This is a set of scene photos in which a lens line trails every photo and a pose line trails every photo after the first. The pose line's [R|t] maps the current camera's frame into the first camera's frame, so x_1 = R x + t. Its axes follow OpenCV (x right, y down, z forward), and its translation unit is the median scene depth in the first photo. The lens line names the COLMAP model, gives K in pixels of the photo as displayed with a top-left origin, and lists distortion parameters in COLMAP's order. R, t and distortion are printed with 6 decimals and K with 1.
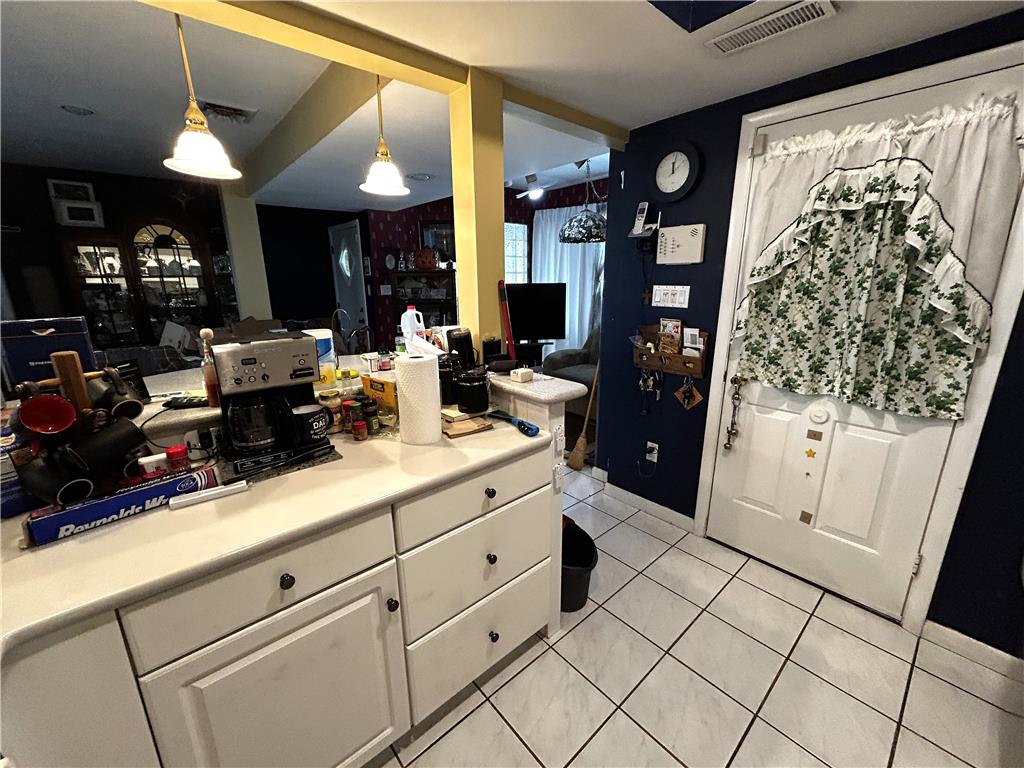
lens RADIAL K [[416.5, 0, 501.9], [0, 416.5, 376.2], [0, 0, 1]] dist [0.002287, 0.000164]
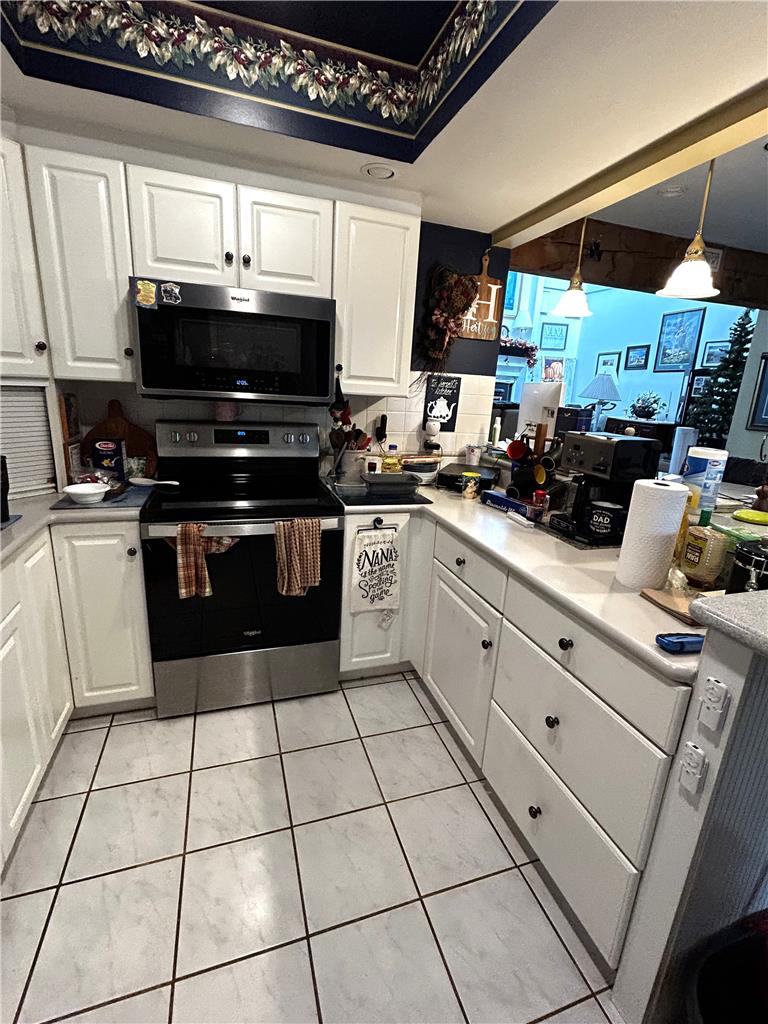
lens RADIAL K [[451.4, 0, 386.1], [0, 451.4, 506.2], [0, 0, 1]] dist [-0.000652, 0.002129]
pose [[-0.356842, 0.235605, -0.903966, 0.825119], [-0.277525, 0.897247, 0.343407, -0.166624], [0.891989, 0.373415, -0.254789, 0.799910]]
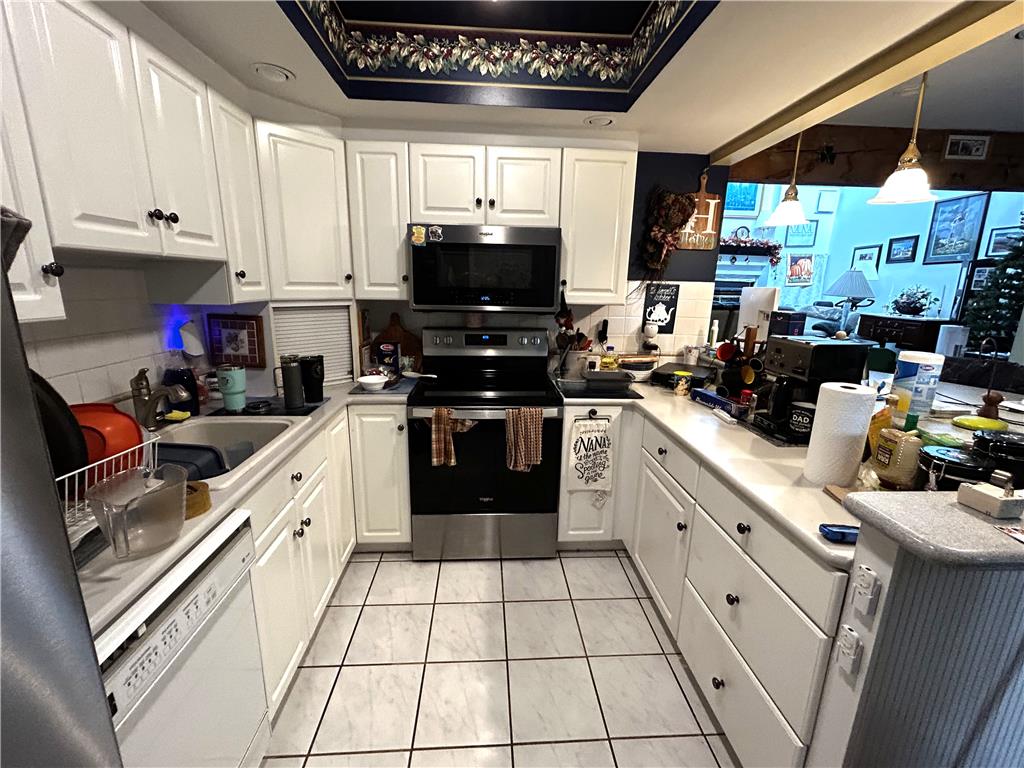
lens RADIAL K [[416.5, 0, 519.1], [0, 416.5, 379.8], [0, 0, 1]] dist [0.002287, 0.000164]
pose [[-0.577171, 0.184270, -0.795561, 0.909561], [-0.213319, 0.906363, 0.364694, -0.238704], [0.788269, 0.380199, -0.483818, 0.917466]]
